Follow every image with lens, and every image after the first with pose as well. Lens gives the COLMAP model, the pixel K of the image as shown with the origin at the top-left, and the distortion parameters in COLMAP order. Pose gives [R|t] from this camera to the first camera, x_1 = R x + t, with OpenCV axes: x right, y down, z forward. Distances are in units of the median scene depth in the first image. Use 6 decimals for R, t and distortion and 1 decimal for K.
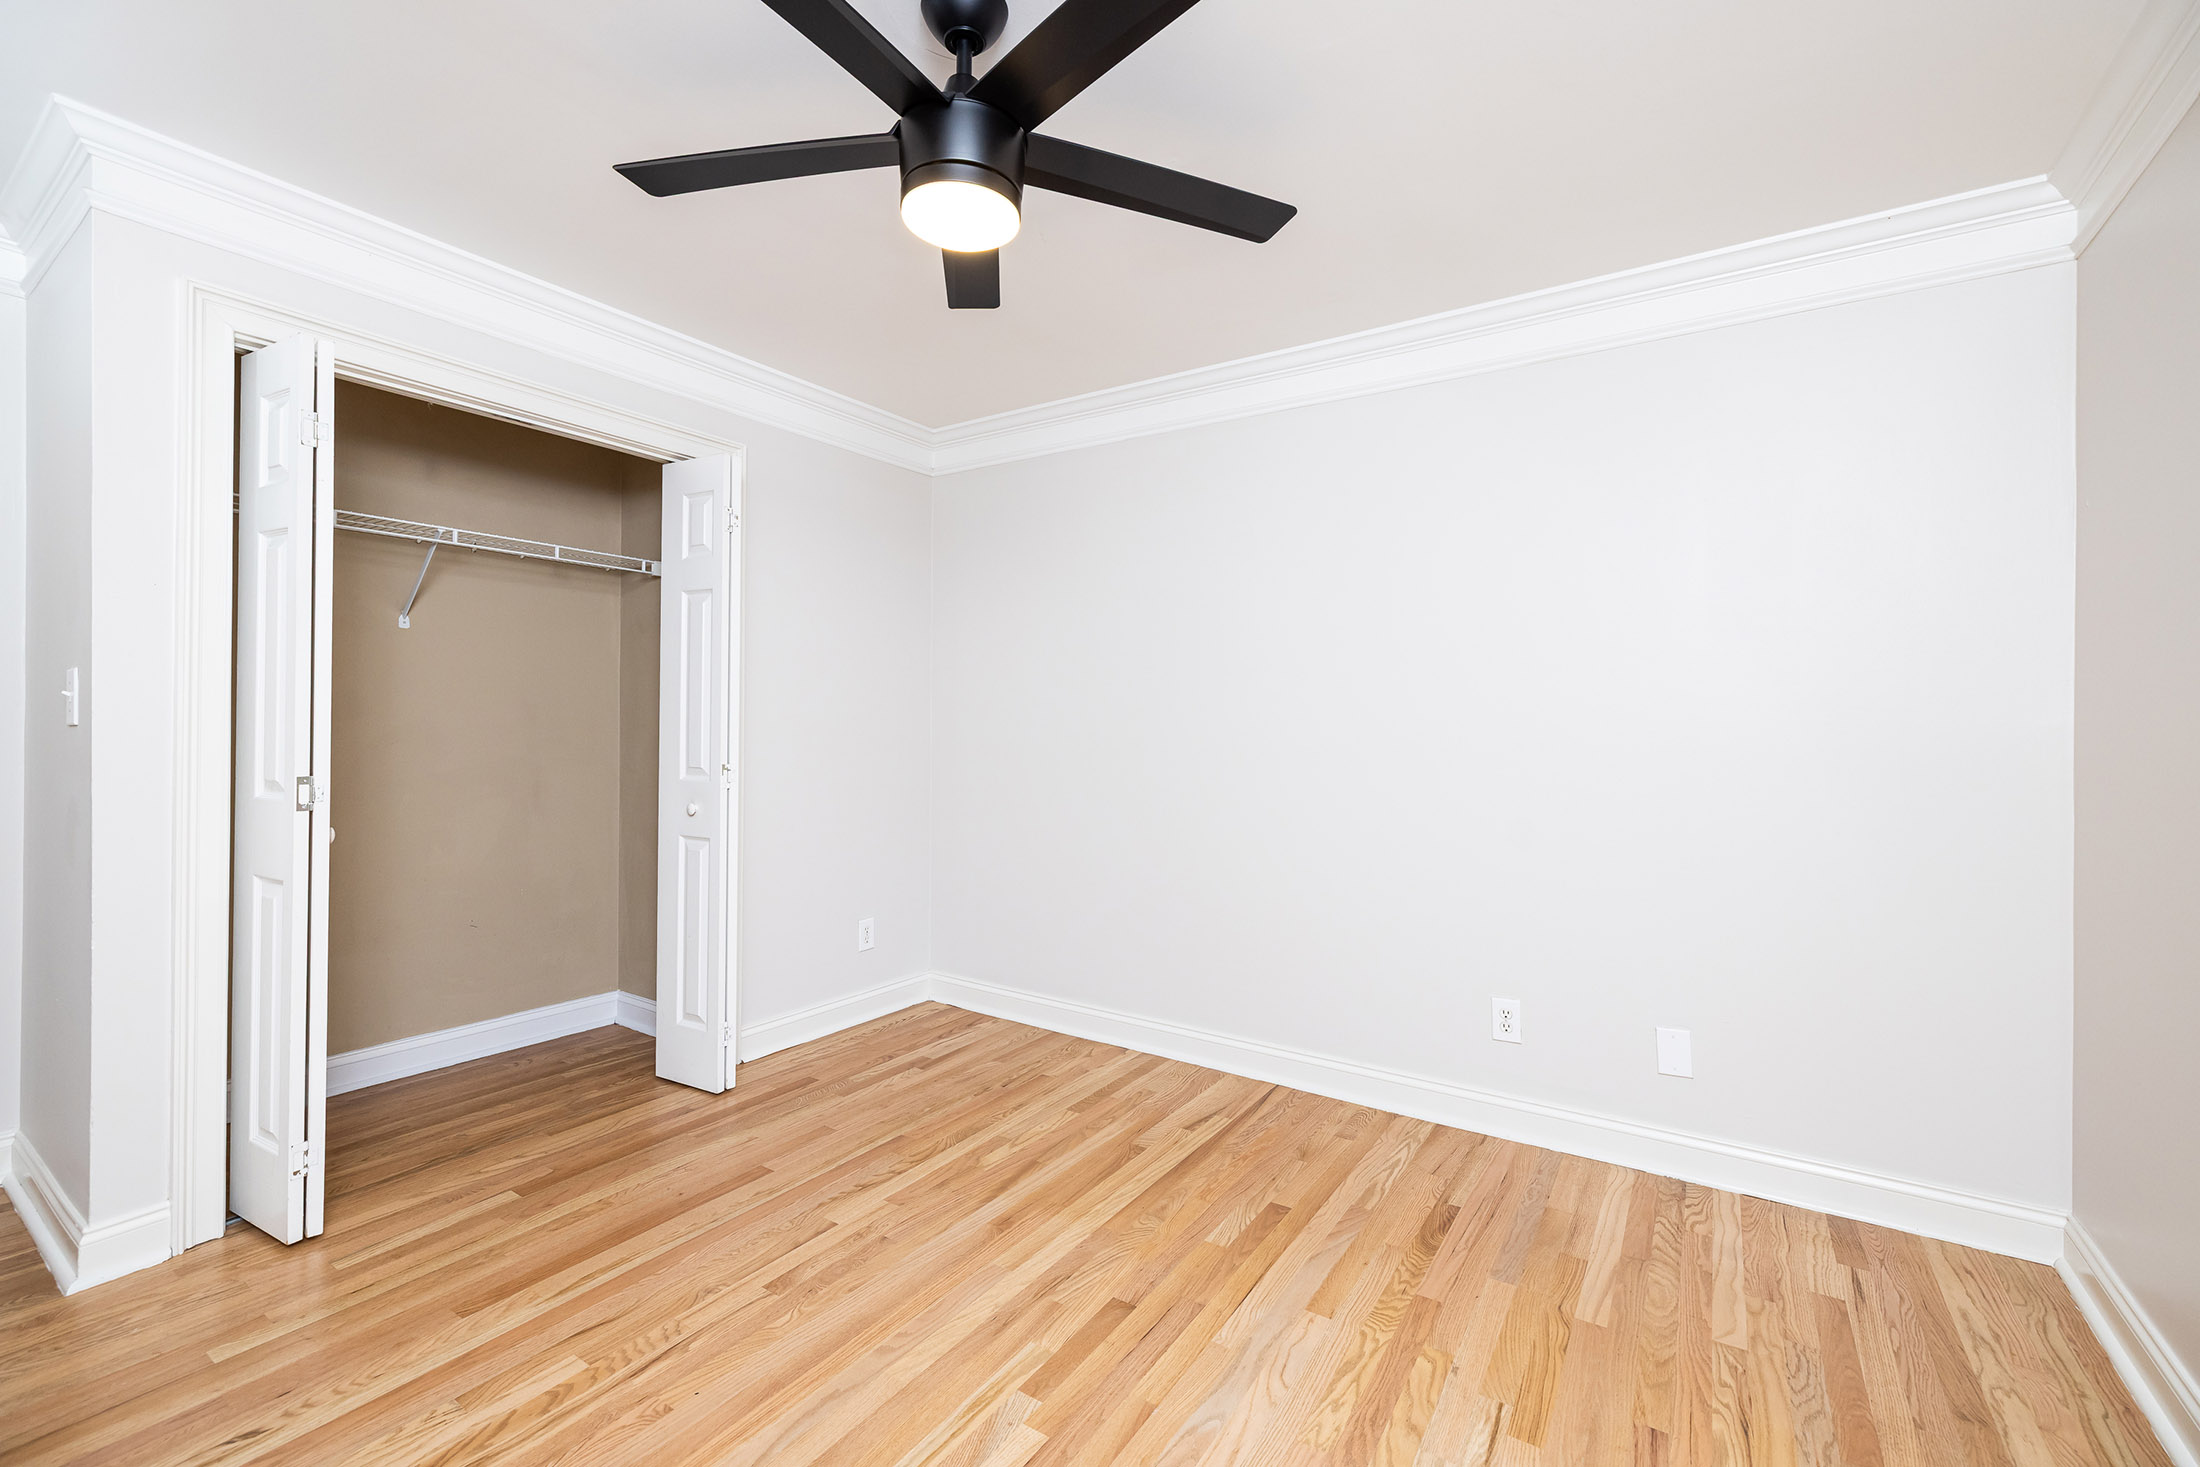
lens RADIAL K [[942.4, 0, 1086.6], [0, 942.4, 717.9], [0, 0, 1]] dist [0.001083, 0.000338]
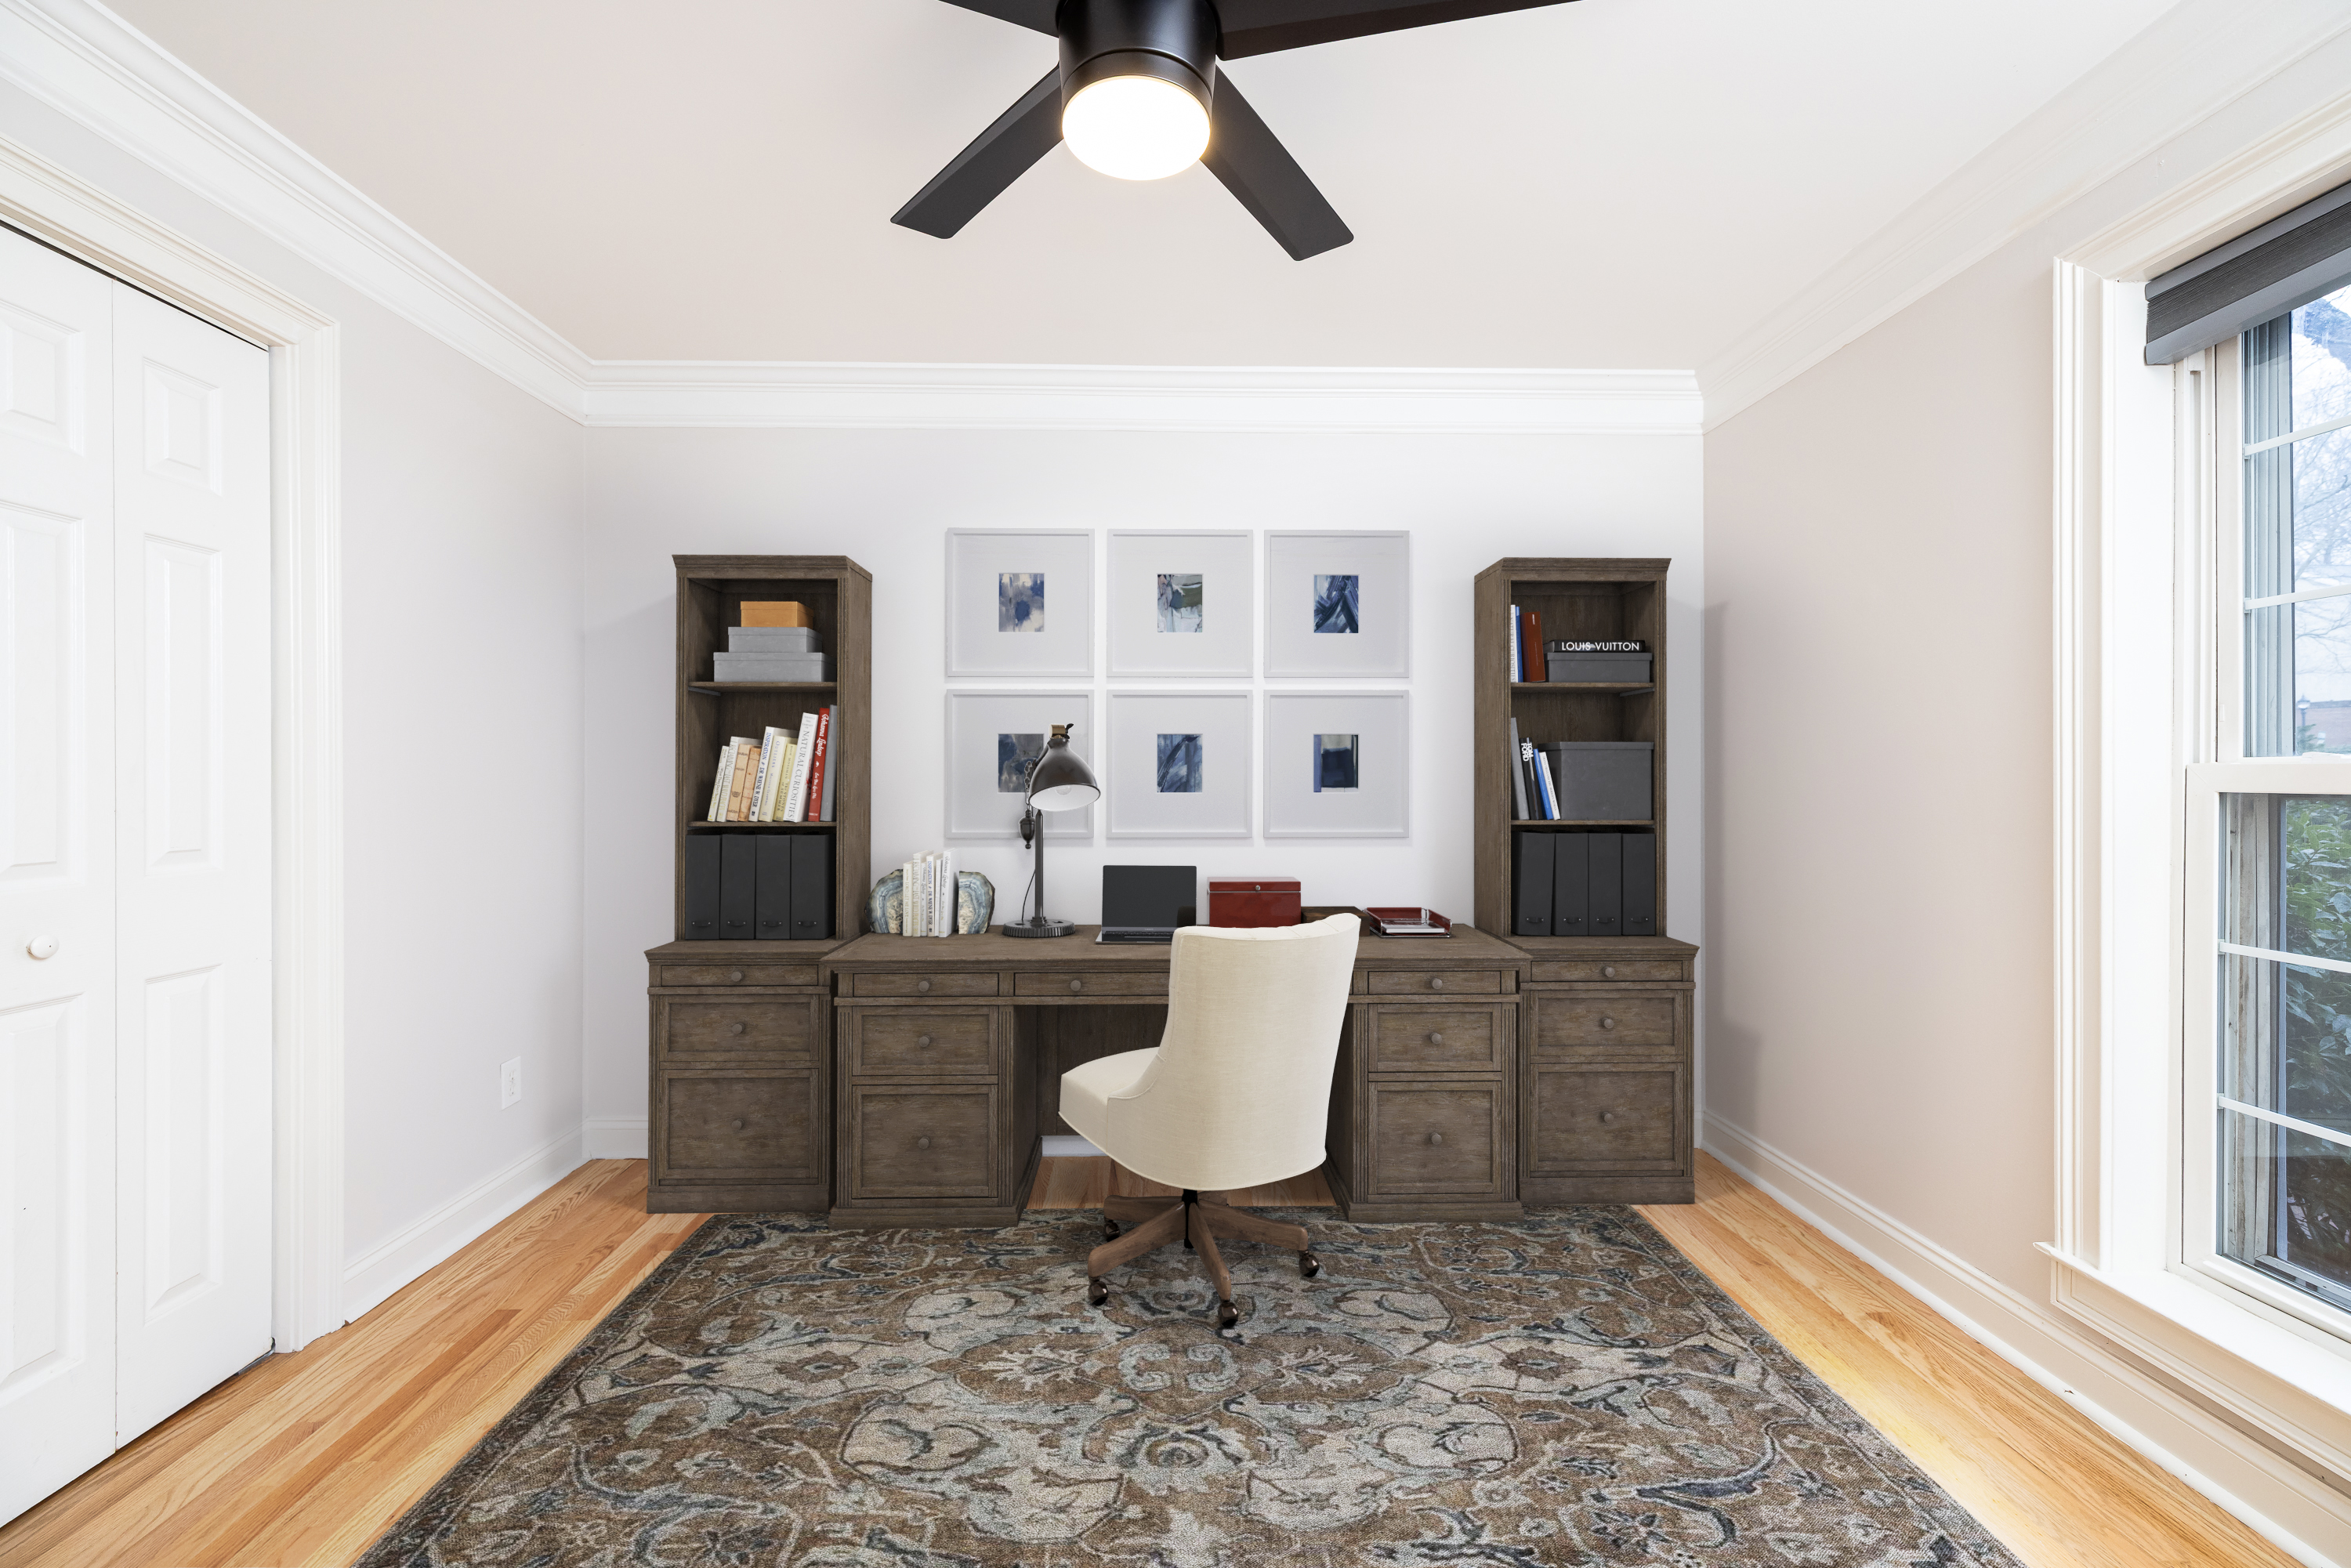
lens RADIAL K [[1007.1, 0, 1173.1], [0, 1007.1, 780.4], [0, 0, 1]] dist [0.001083, 0.000338]
pose [[0.816049, -0.011548, 0.577867, -0.261722], [0.002350, 0.999858, 0.016663, -0.001177], [-0.577978, -0.012240, 0.815961, 0.129231]]
